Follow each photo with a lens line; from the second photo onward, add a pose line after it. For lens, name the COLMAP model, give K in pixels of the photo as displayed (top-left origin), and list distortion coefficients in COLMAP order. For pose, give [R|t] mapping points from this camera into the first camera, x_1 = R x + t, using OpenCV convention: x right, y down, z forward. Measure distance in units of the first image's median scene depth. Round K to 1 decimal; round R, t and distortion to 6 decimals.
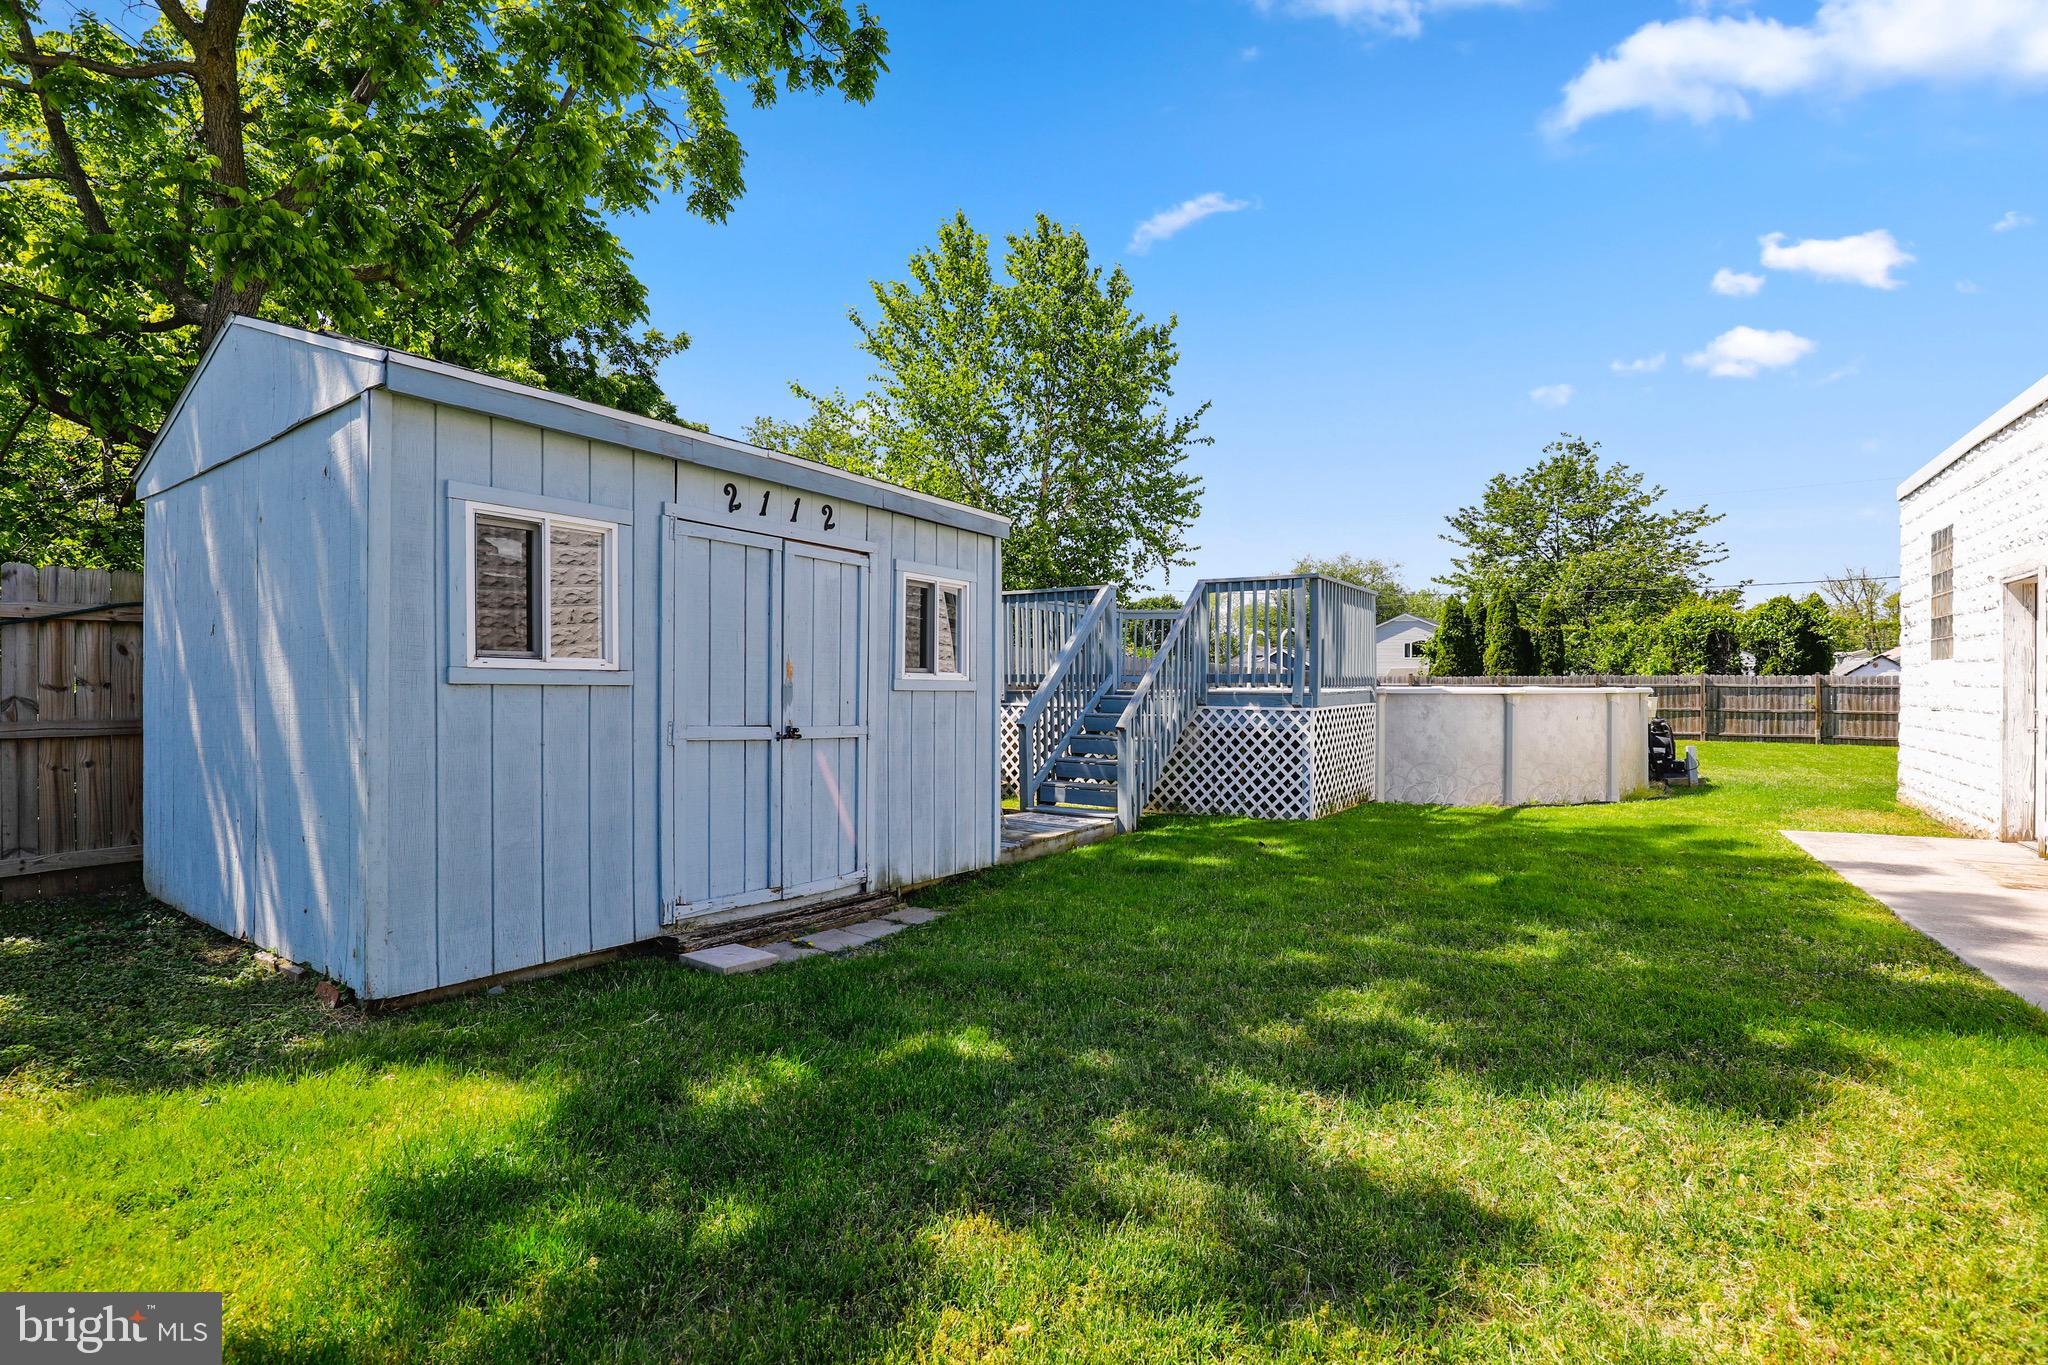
lens RADIAL K [[941.2, 0, 1019.8], [0, 941.2, 707.4], [0, 0, 1]] dist [-0.025068, -0.000198]
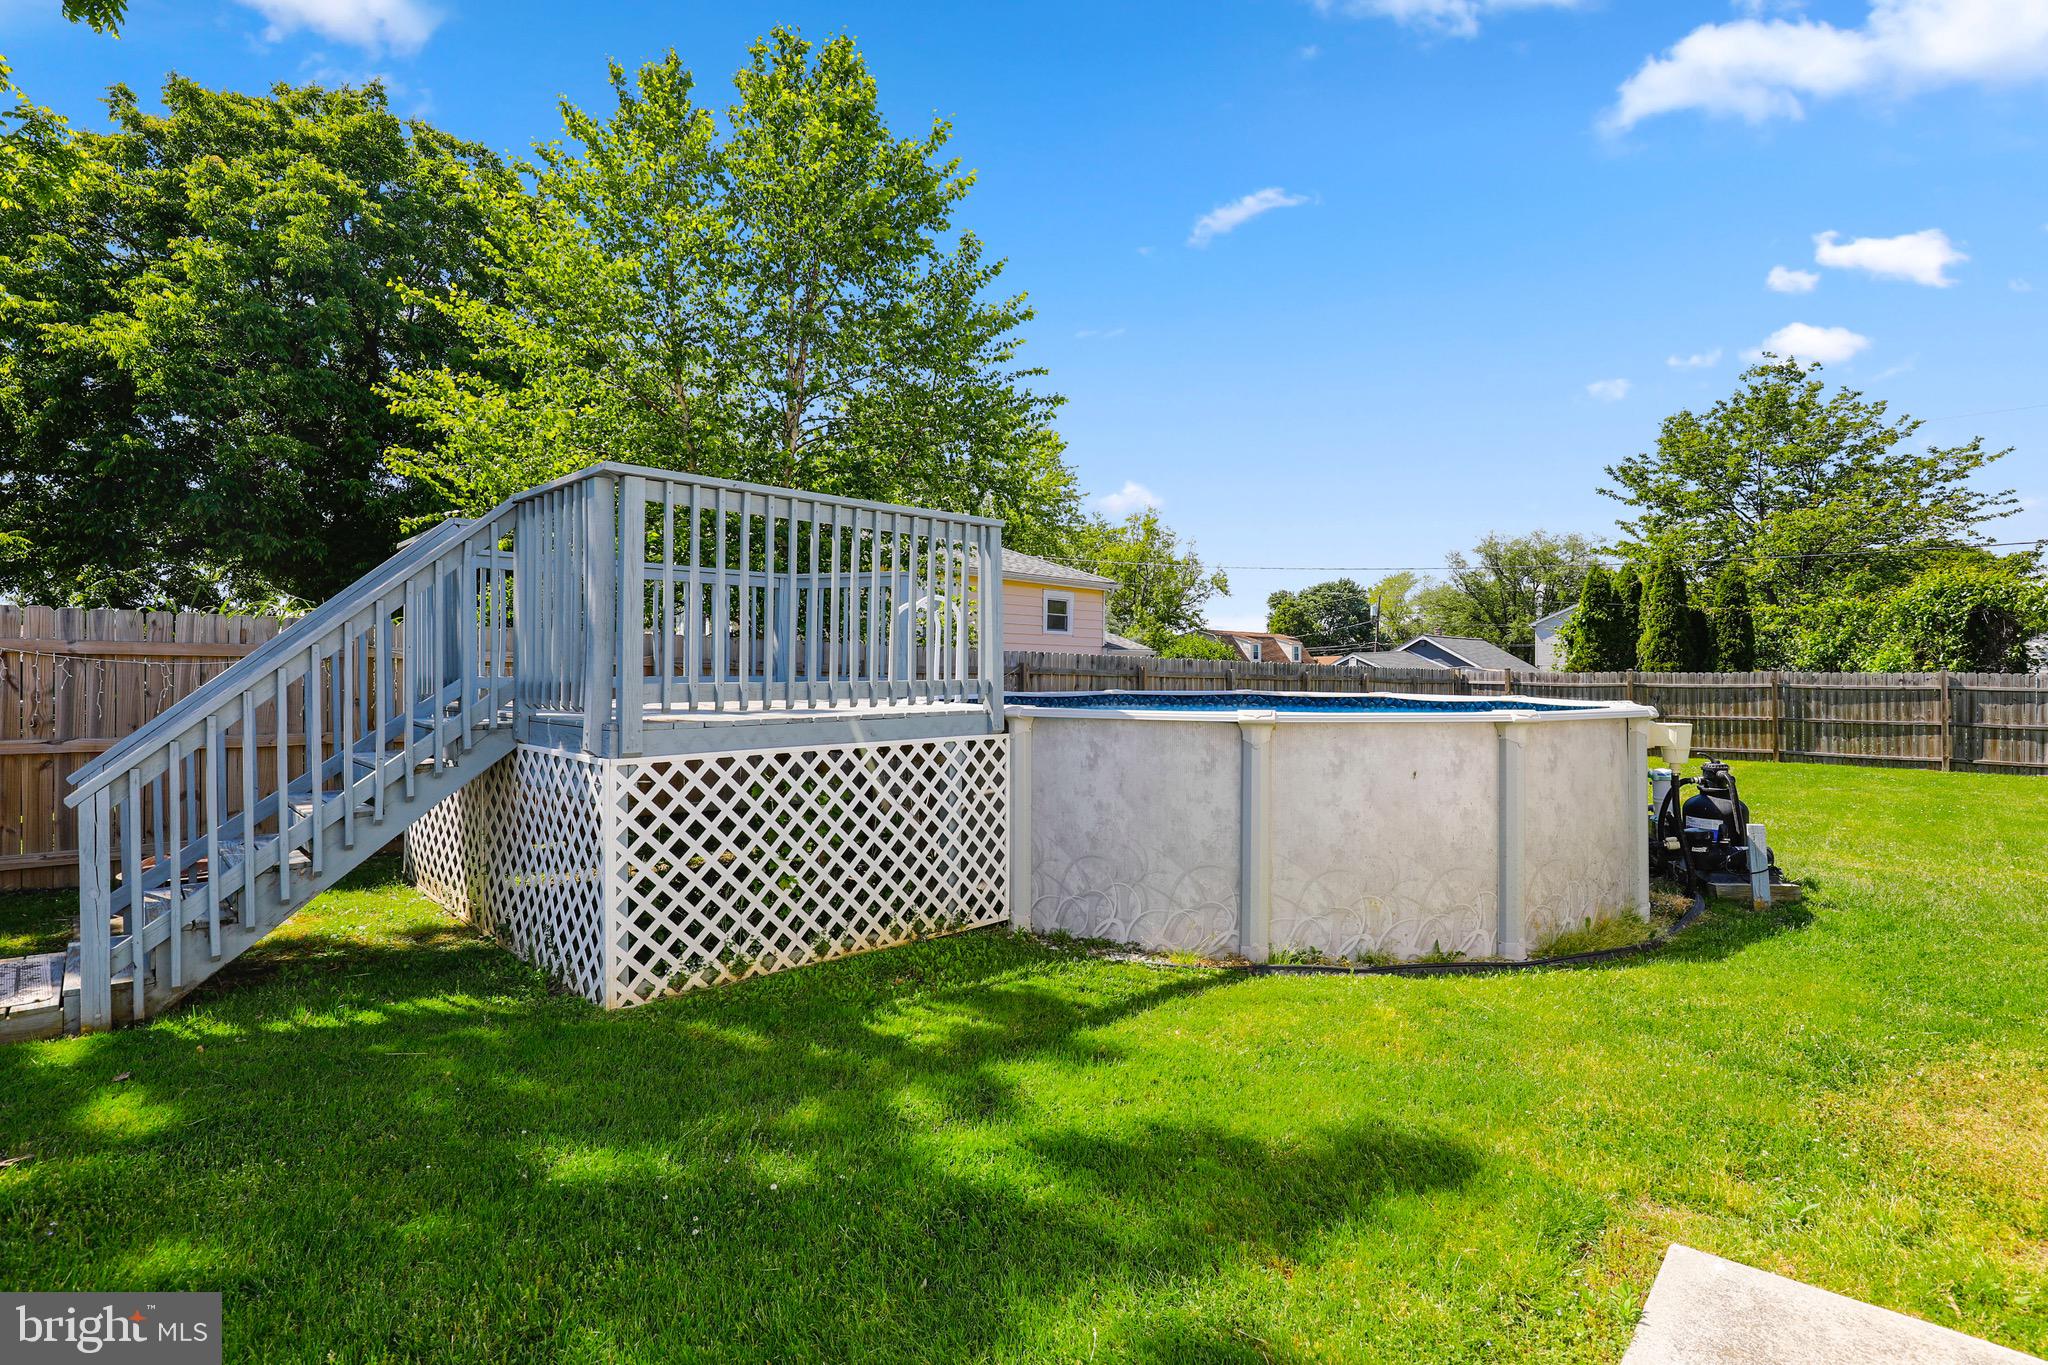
lens RADIAL K [[937.4, 0, 1026.8], [0, 937.4, 690.2], [0, 0, 1]] dist [-0.028022, 0.000433]
pose [[0.979337, 0.008741, -0.202046, 0.503744], [-0.010218, 0.999928, -0.006268, -0.026339], [0.201977, 0.008203, 0.979356, 0.504304]]
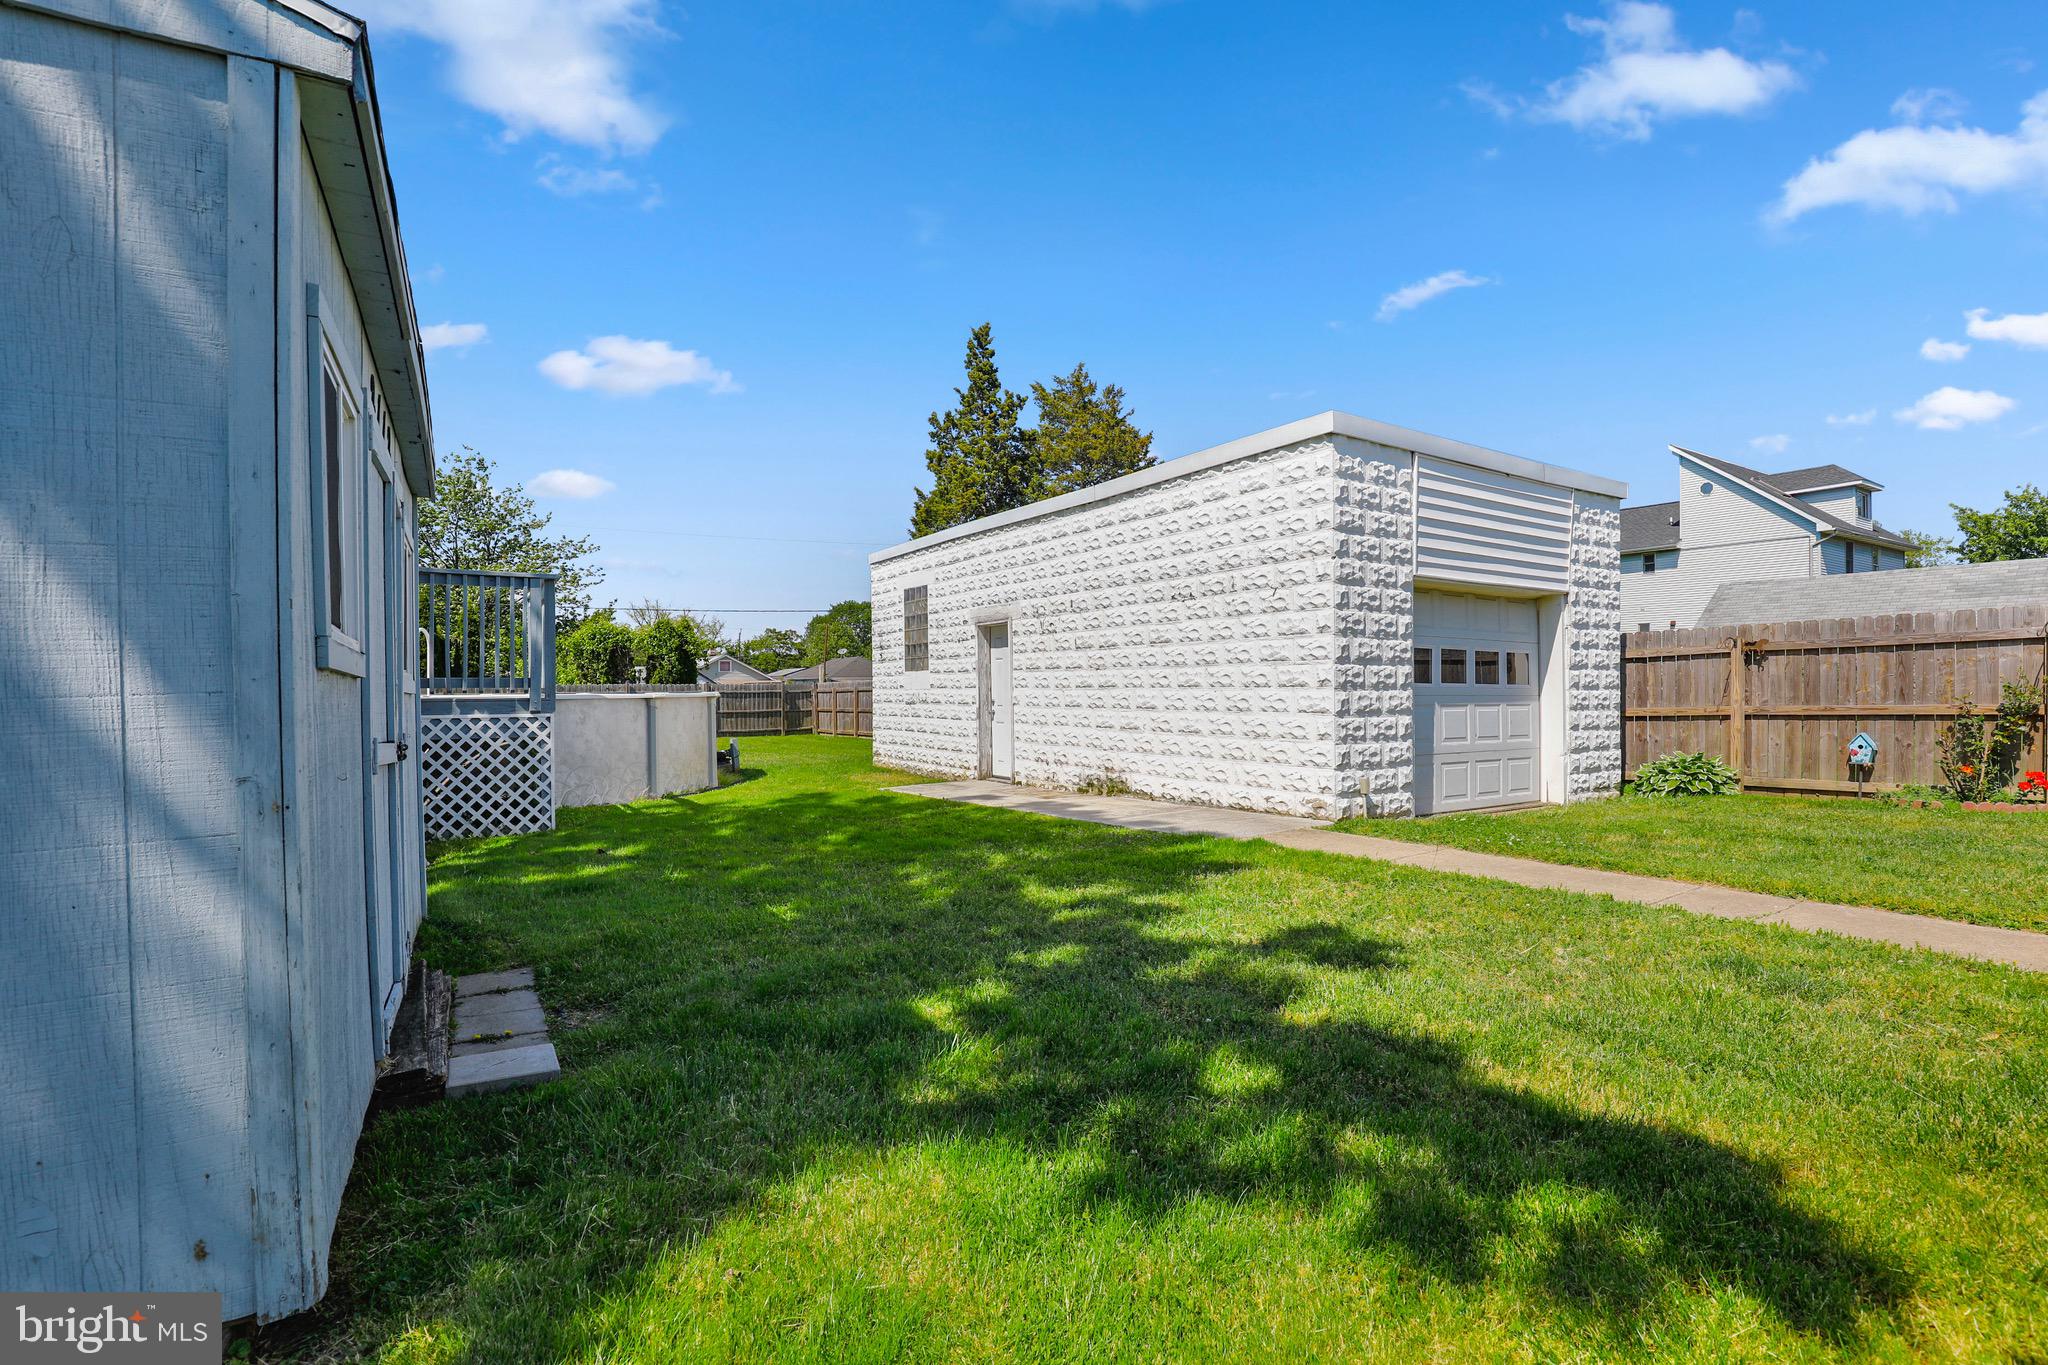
lens RADIAL K [[937.4, 0, 1026.8], [0, 937.4, 690.2], [0, 0, 1]] dist [-0.028022, 0.000433]
pose [[0.419585, -0.004586, 0.907704, -0.292707], [0.031483, 0.999459, -0.009503, 0.000918], [-0.907170, 0.032564, 0.419503, 0.127928]]
